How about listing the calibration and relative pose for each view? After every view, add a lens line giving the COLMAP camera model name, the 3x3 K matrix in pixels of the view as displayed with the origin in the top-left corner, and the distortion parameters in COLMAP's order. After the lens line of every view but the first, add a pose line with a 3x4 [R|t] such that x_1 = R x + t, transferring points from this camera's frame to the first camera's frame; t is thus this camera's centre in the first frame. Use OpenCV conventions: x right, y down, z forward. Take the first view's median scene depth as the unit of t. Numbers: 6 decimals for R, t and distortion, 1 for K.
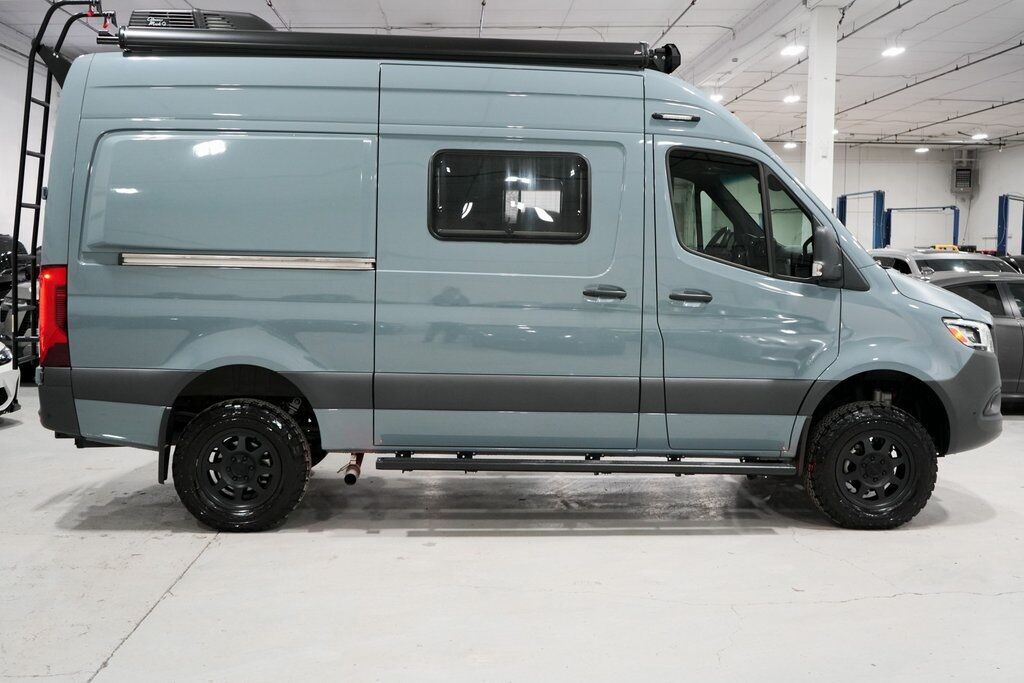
lens RADIAL K [[1141.6, 0, 512.0], [0, 1141.6, 337.5], [0, 0, 1]] dist [-0.027842, 0.000000]
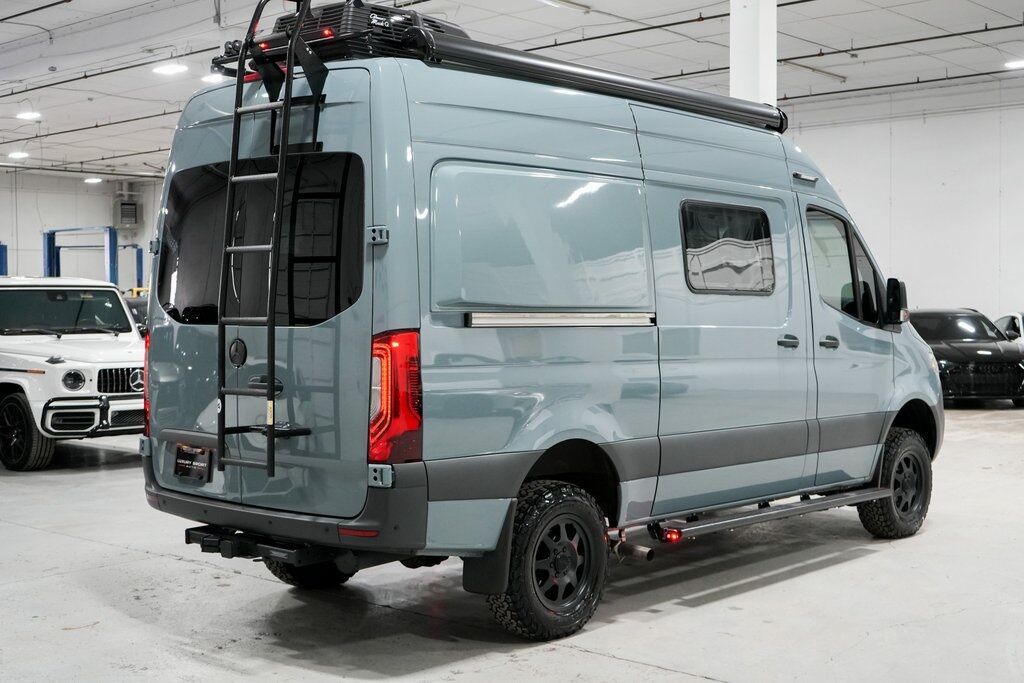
lens RADIAL K [[1337.7, 0, 511.2], [0, 1337.7, 337.9], [0, 0, 1]] dist [0.011789, 0.000000]
pose [[0.715377, -0.032157, 0.697998, -0.956447], [0.062087, 0.997915, -0.017658, -0.036630], [-0.695975, 0.055969, 0.715882, 0.294772]]
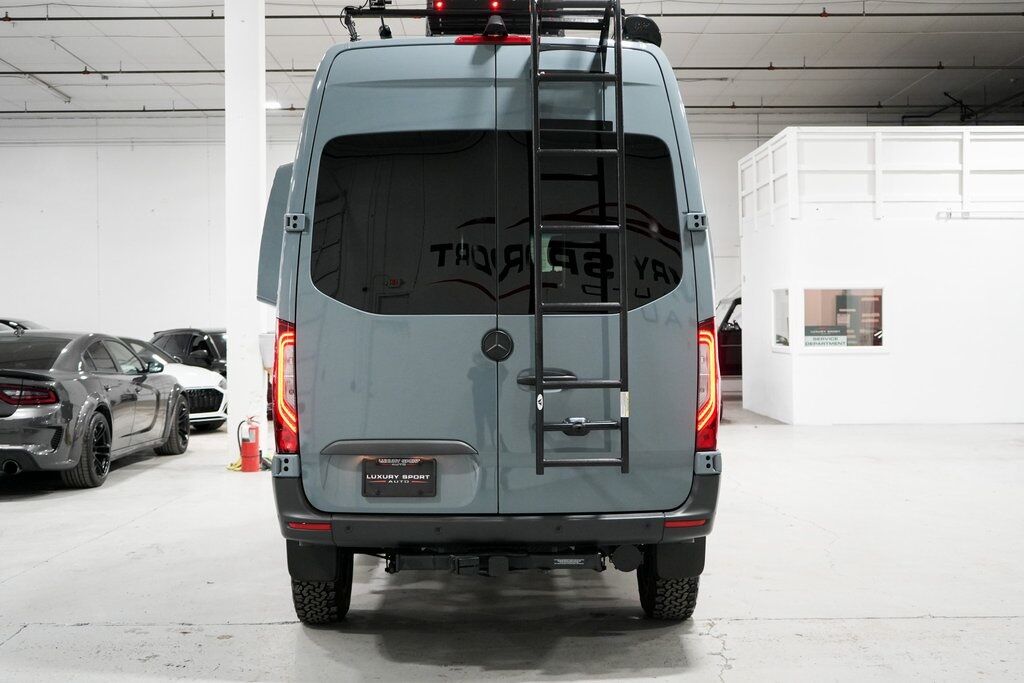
lens RADIAL K [[1293.7, 0, 512.0], [0, 1293.7, 343.5], [0, 0, 1]] dist [-0.006047, 0.000000]
pose [[0.039065, -0.024340, 0.998940, -1.256808], [0.079345, 0.996622, 0.021181, -0.073316], [-0.996082, 0.078433, 0.040864, 1.077084]]
